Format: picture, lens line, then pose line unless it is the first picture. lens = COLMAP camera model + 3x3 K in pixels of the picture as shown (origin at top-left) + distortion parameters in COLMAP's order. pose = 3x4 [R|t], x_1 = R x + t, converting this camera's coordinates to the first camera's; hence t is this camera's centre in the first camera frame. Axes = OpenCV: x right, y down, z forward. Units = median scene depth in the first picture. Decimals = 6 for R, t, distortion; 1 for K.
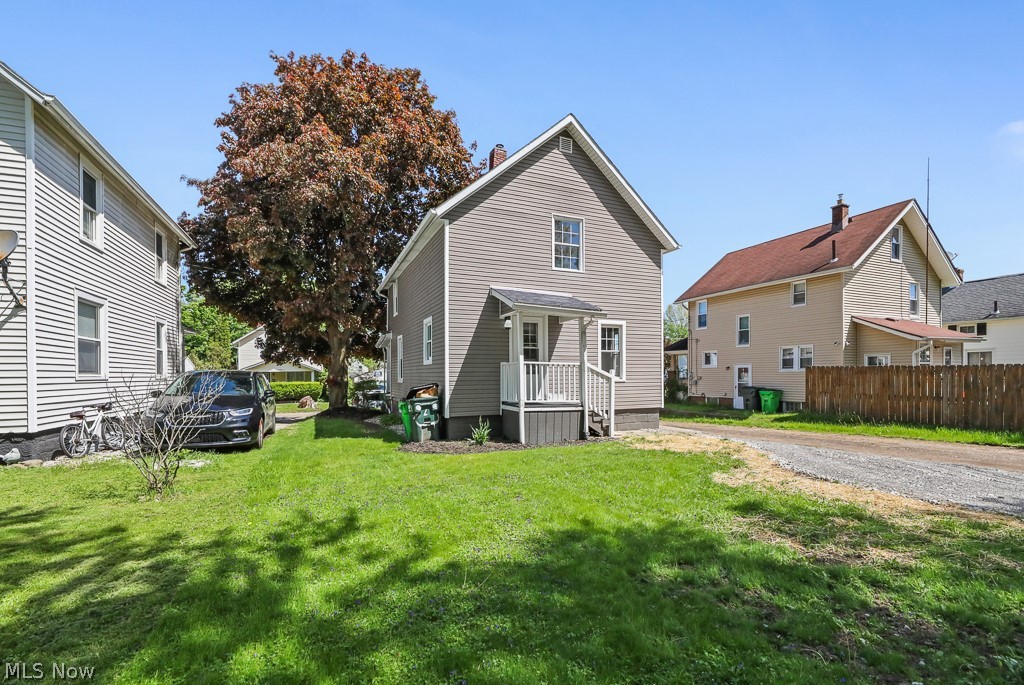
lens RADIAL K [[433.5, 0, 493.3], [0, 433.5, 377.8], [0, 0, 1]] dist [0.000243, -0.000028]
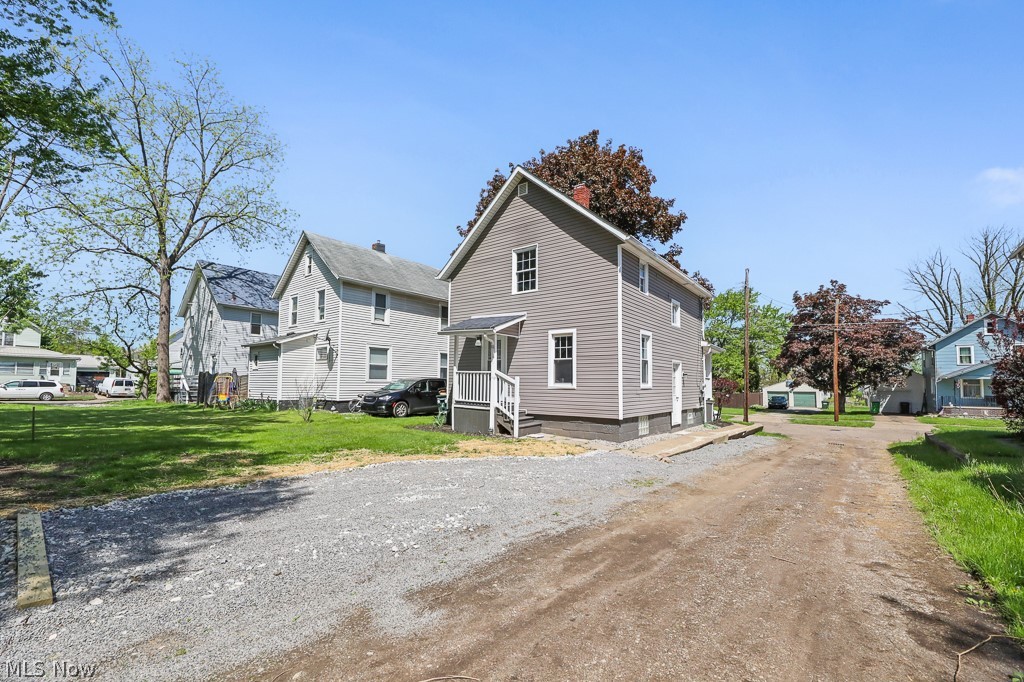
lens RADIAL K [[413.8, 0, 517.4], [0, 413.8, 361.1], [0, 0, 1]] dist [-0.001312, -0.000422]
pose [[0.512402, -0.036071, -0.857988, 1.104810], [-0.017957, 0.998449, -0.052700, -0.002425], [0.858558, 0.042410, 0.510960, 0.413467]]
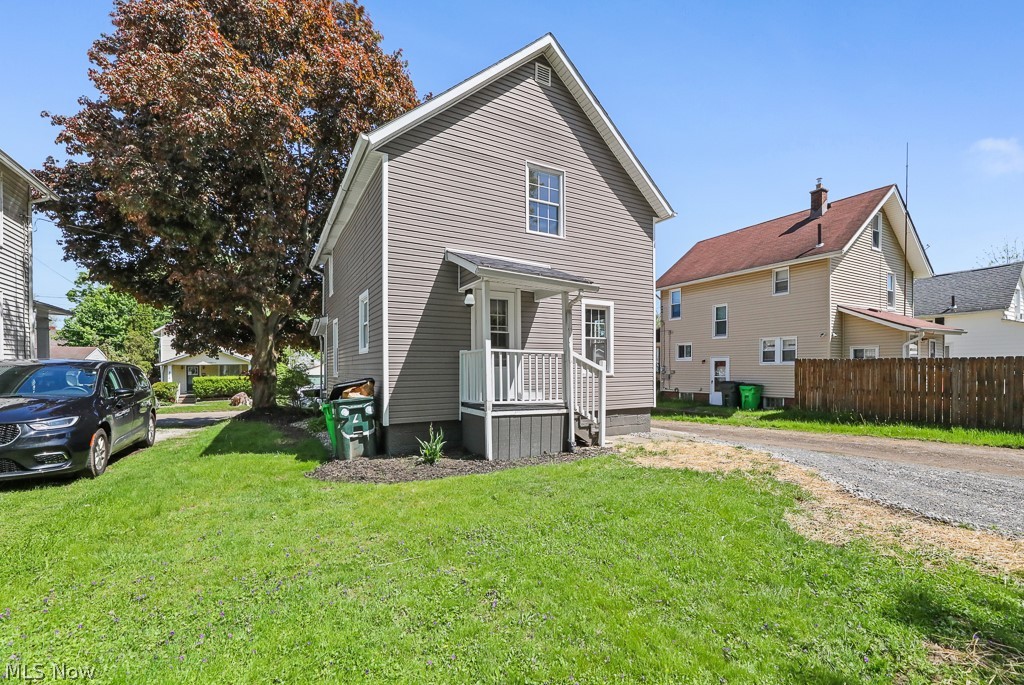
lens RADIAL K [[425.9, 0, 499.8], [0, 425.9, 374.9], [0, 0, 1]] dist [-0.000837, -0.000279]
pose [[0.994053, -0.000072, 0.108893, 0.005205], [-0.000658, 0.999978, 0.006664, 0.001839], [-0.108891, -0.006696, 0.994031, 0.235277]]
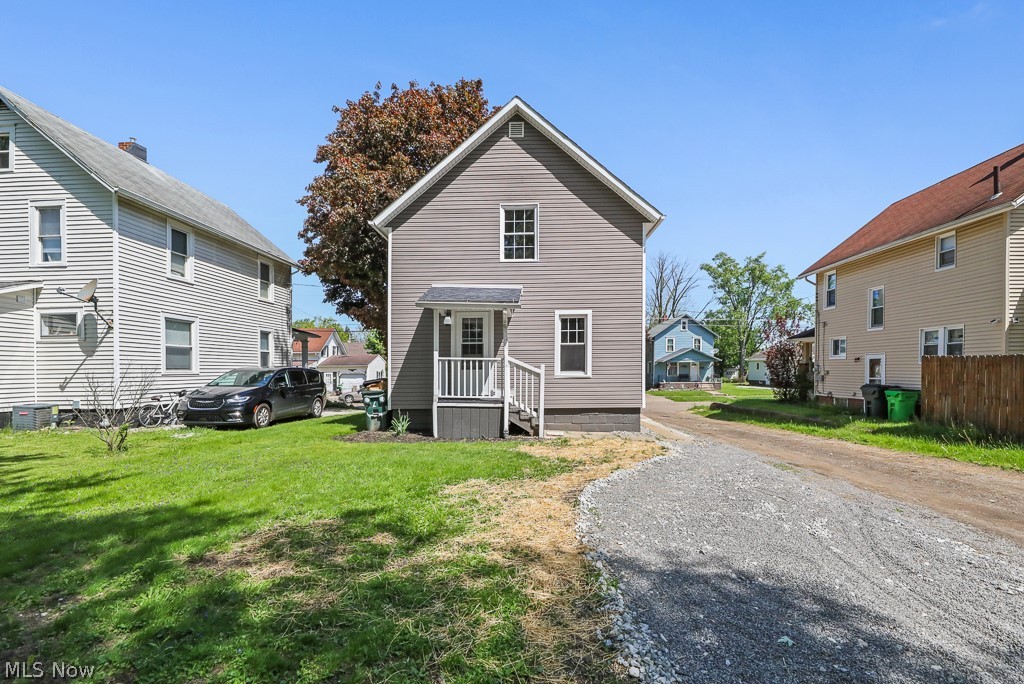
lens RADIAL K [[438.3, 0, 515.4], [0, 438.3, 373.9], [0, 0, 1]] dist [0.001187, -0.000021]
pose [[0.910677, 0.002291, -0.413113, 0.560703], [0.000521, 0.999977, 0.006693, -0.004719], [0.413119, -0.006310, 0.910655, 0.113271]]
